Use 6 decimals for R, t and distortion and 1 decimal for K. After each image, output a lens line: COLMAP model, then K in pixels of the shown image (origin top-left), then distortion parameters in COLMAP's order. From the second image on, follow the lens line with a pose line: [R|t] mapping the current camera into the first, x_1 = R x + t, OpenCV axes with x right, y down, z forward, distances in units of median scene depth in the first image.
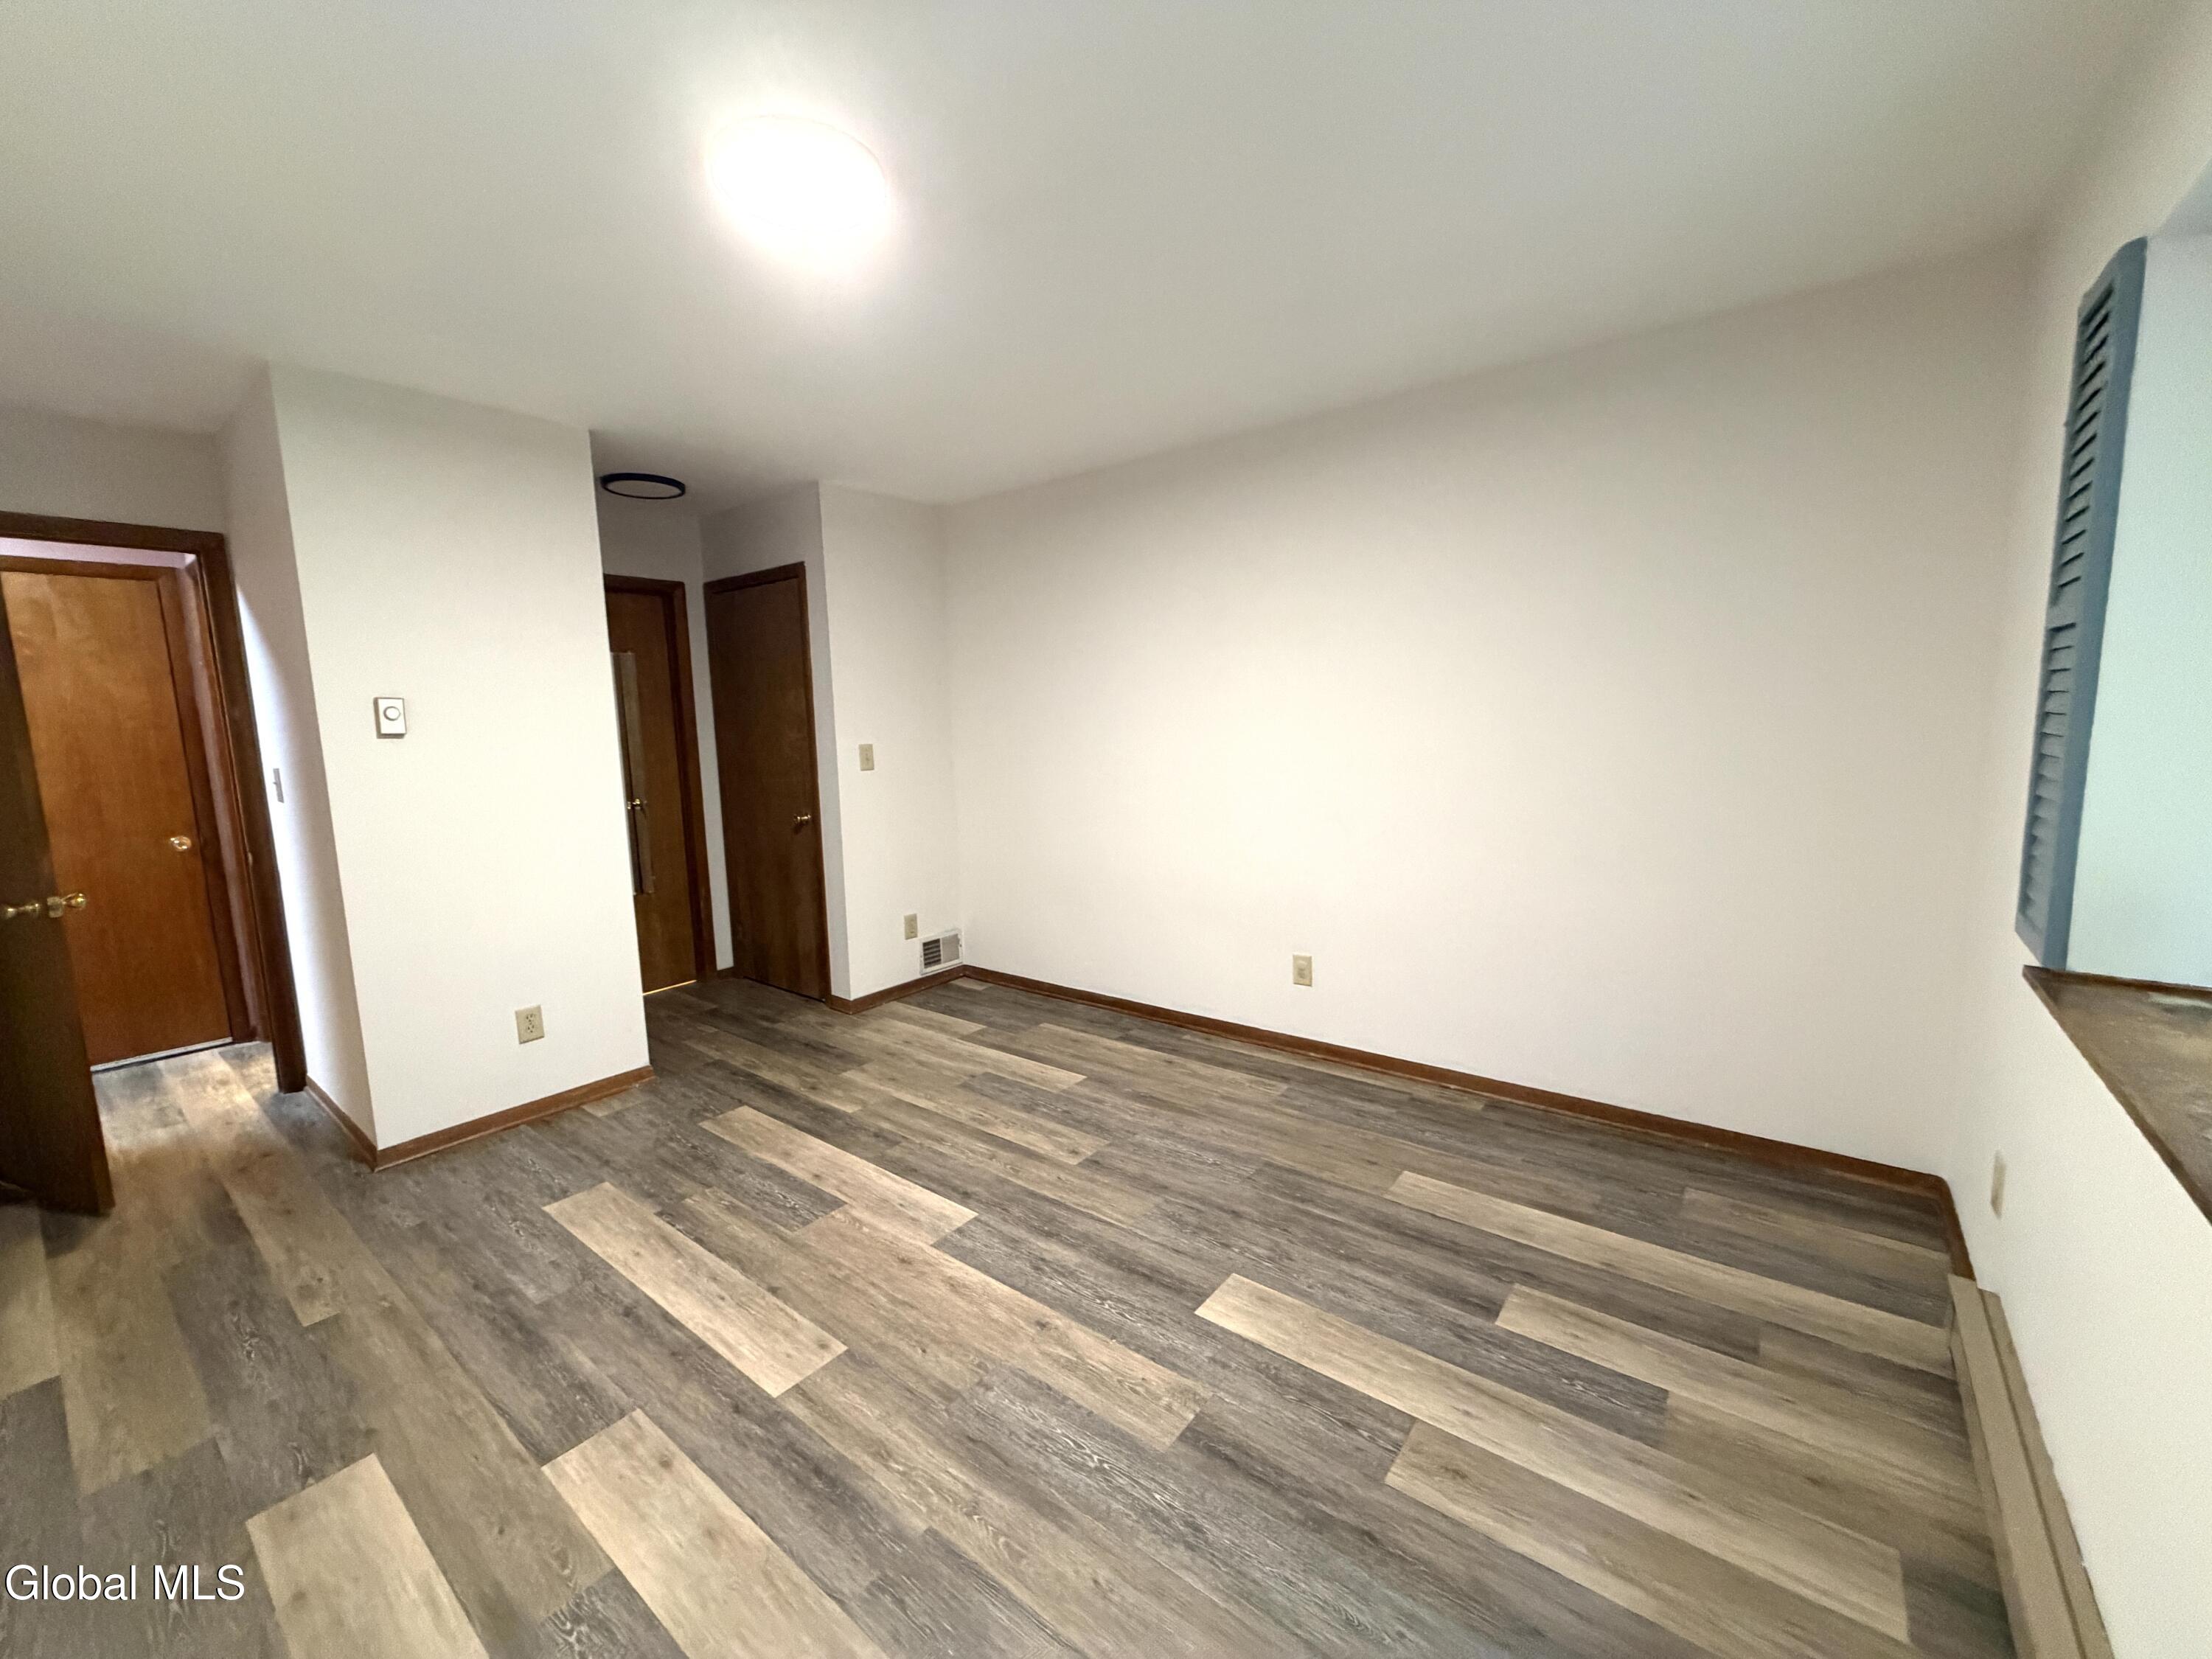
lens RADIAL K [[881.6, 0, 1105.3], [0, 881.6, 831.4], [0, 0, 1]] dist [-0.000294, -0.000446]
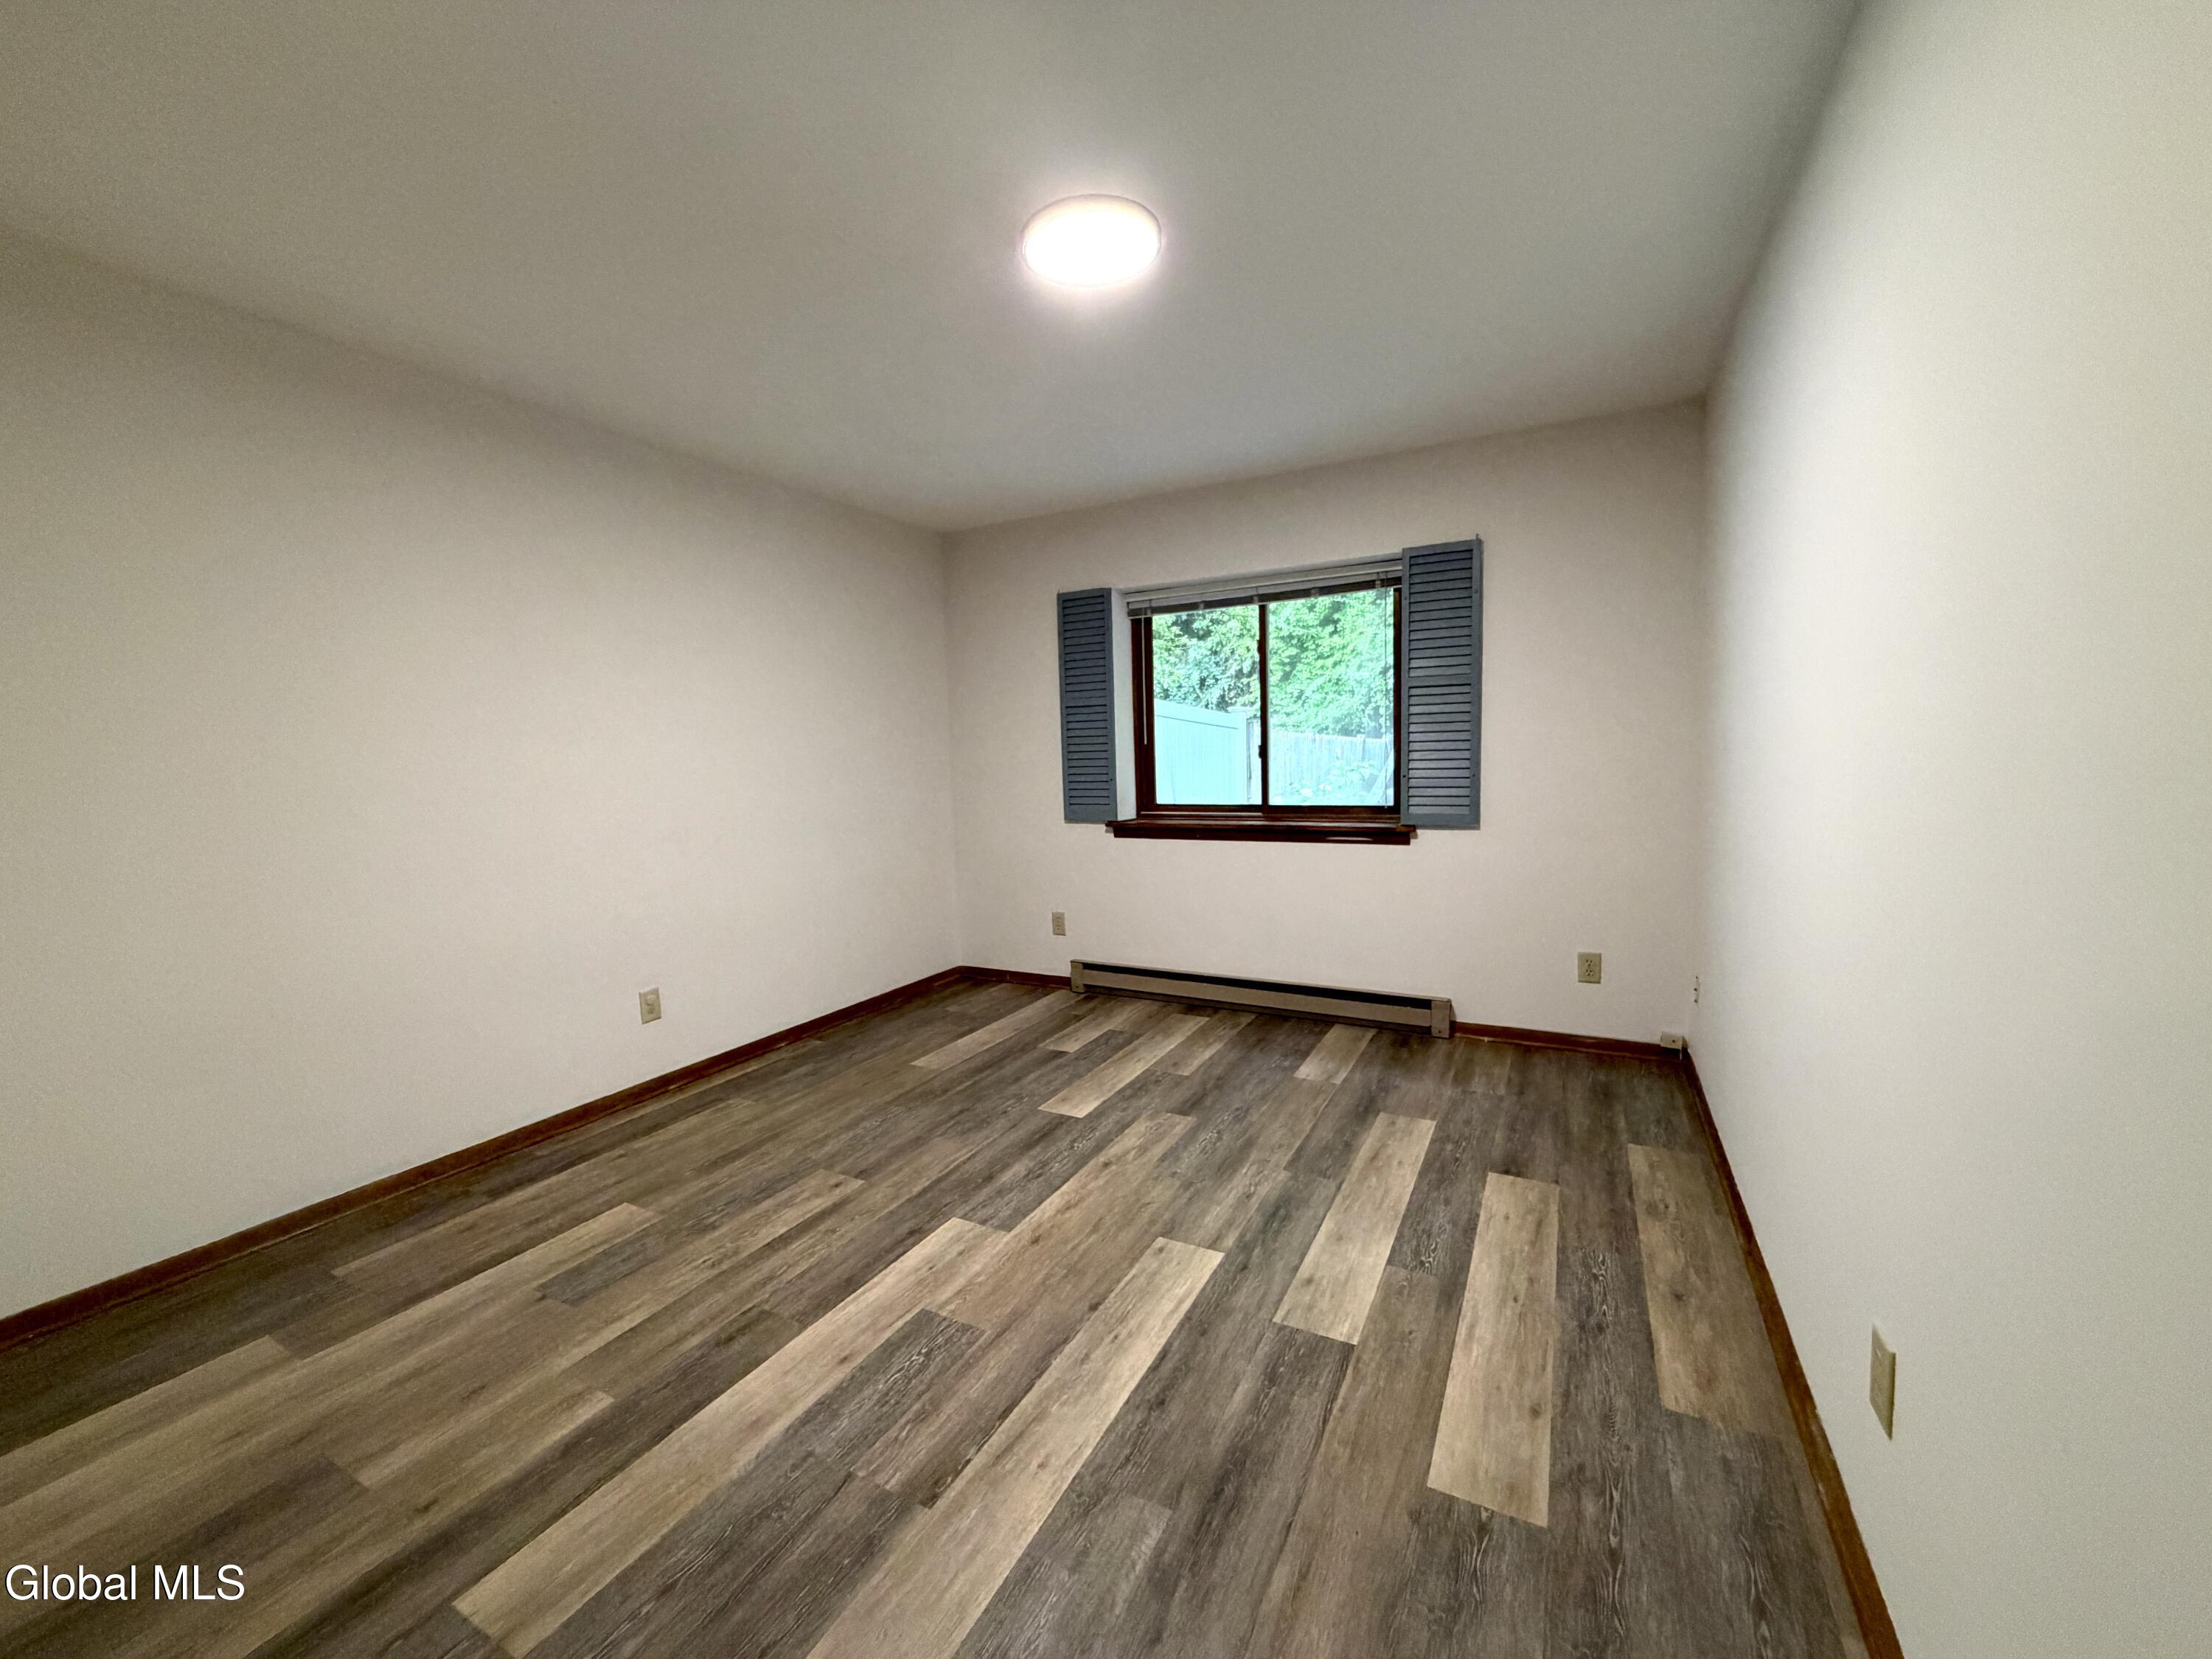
lens RADIAL K [[881.6, 0, 1088.2], [0, 881.6, 834.2], [0, 0, 1]] dist [-0.000294, -0.000446]
pose [[-0.162255, -0.058185, 0.985032, -1.203320], [0.158561, 0.983750, 0.084228, -0.044886], [-0.973926, 0.169854, -0.150393, 1.014494]]
